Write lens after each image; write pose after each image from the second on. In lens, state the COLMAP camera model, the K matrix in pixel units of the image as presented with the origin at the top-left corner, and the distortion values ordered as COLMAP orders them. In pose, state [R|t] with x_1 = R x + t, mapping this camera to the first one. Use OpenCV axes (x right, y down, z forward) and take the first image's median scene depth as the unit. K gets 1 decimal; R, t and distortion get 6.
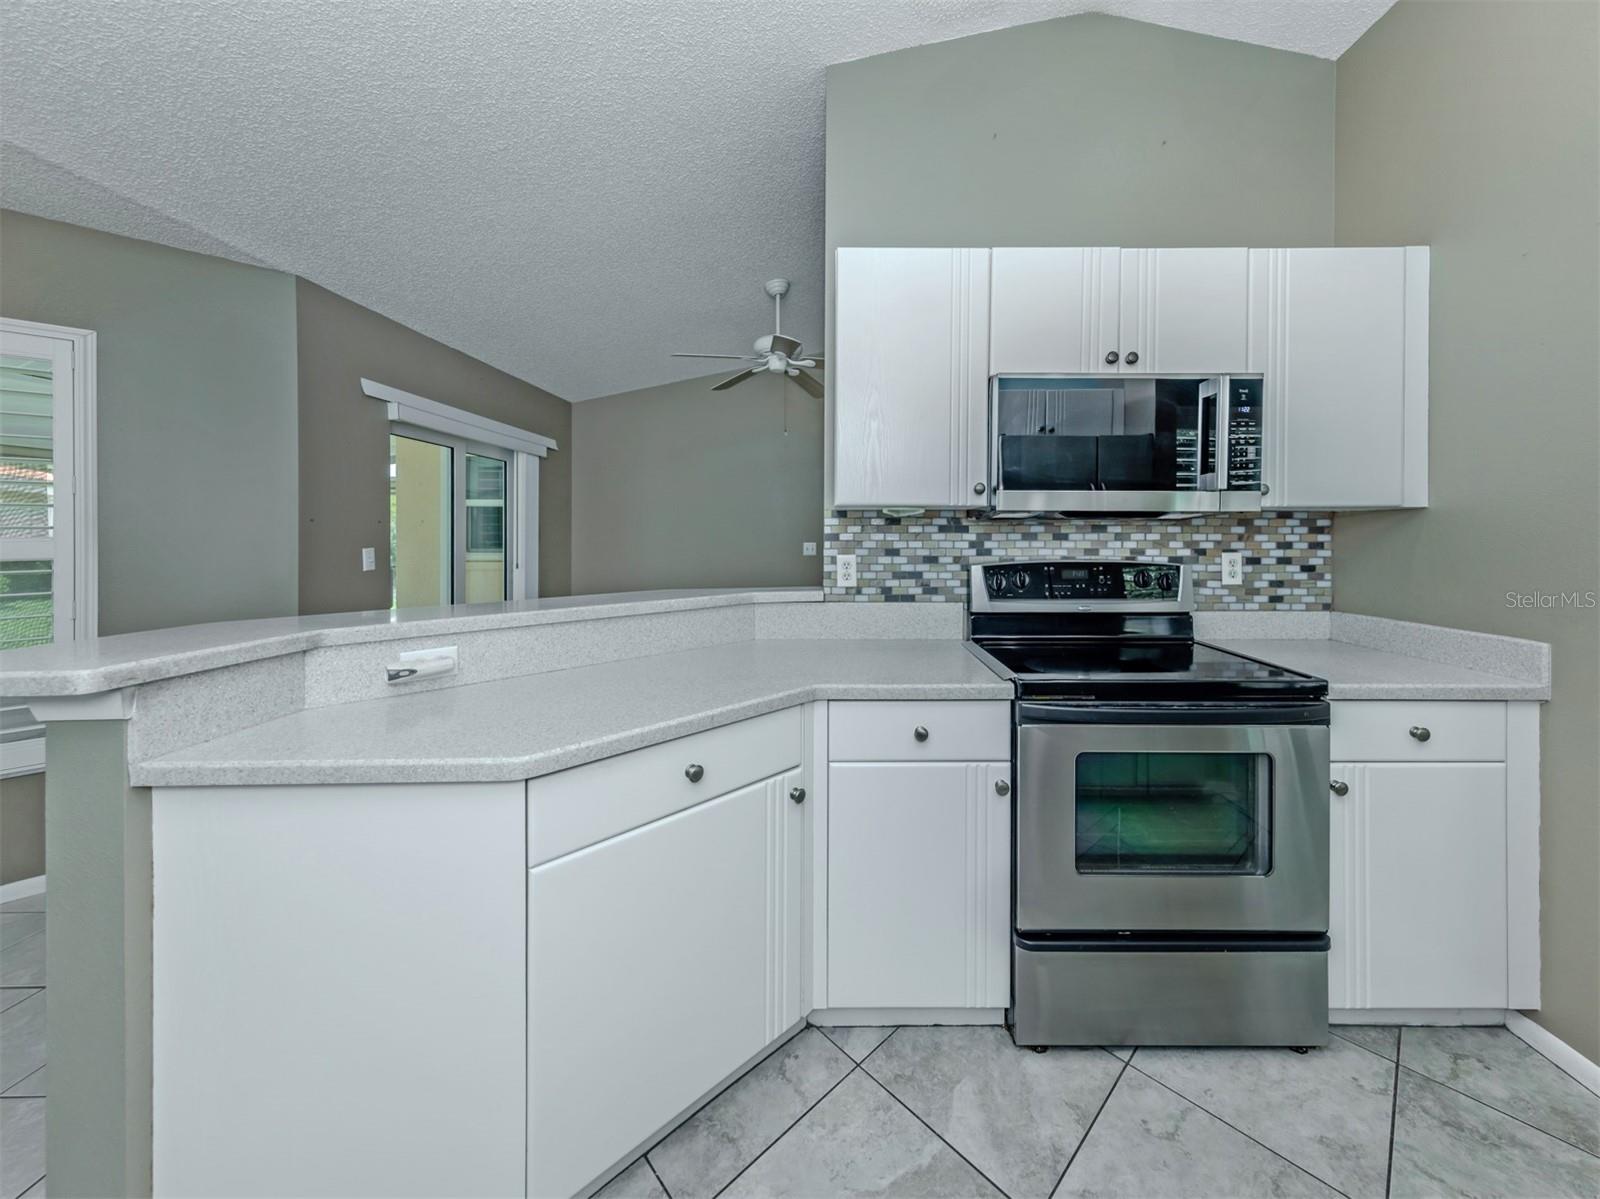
lens RADIAL K [[588.6, 0, 849.2], [0, 588.6, 536.4], [0, 0, 1]] dist [0.000997, -0.000627]
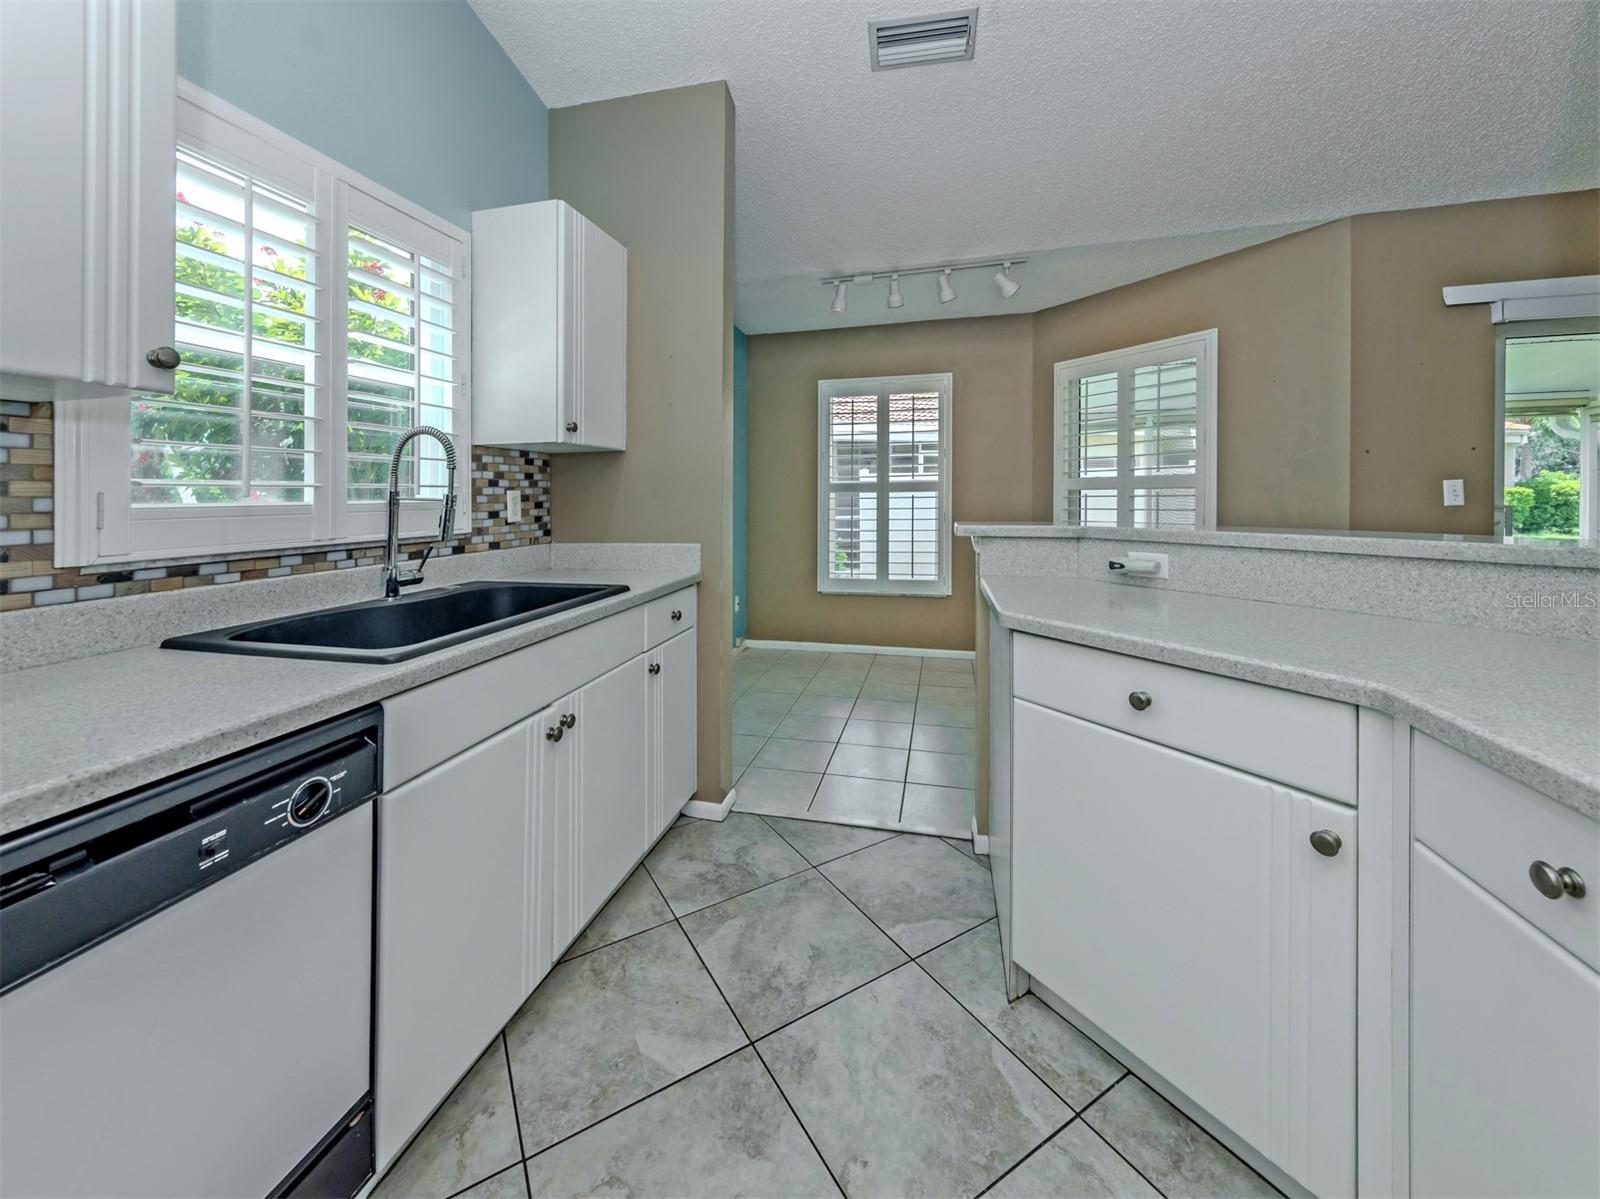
lens RADIAL K [[620.8, 0, 792.3], [0, 620.8, 494.5], [0, 0, 1]] dist [0.007635, -0.000090]
pose [[-0.237980, 0.007328, -0.971243, 0.478605], [0.005189, 0.999967, 0.006273, 0.042915], [0.971256, -0.003547, -0.238010, 0.419589]]
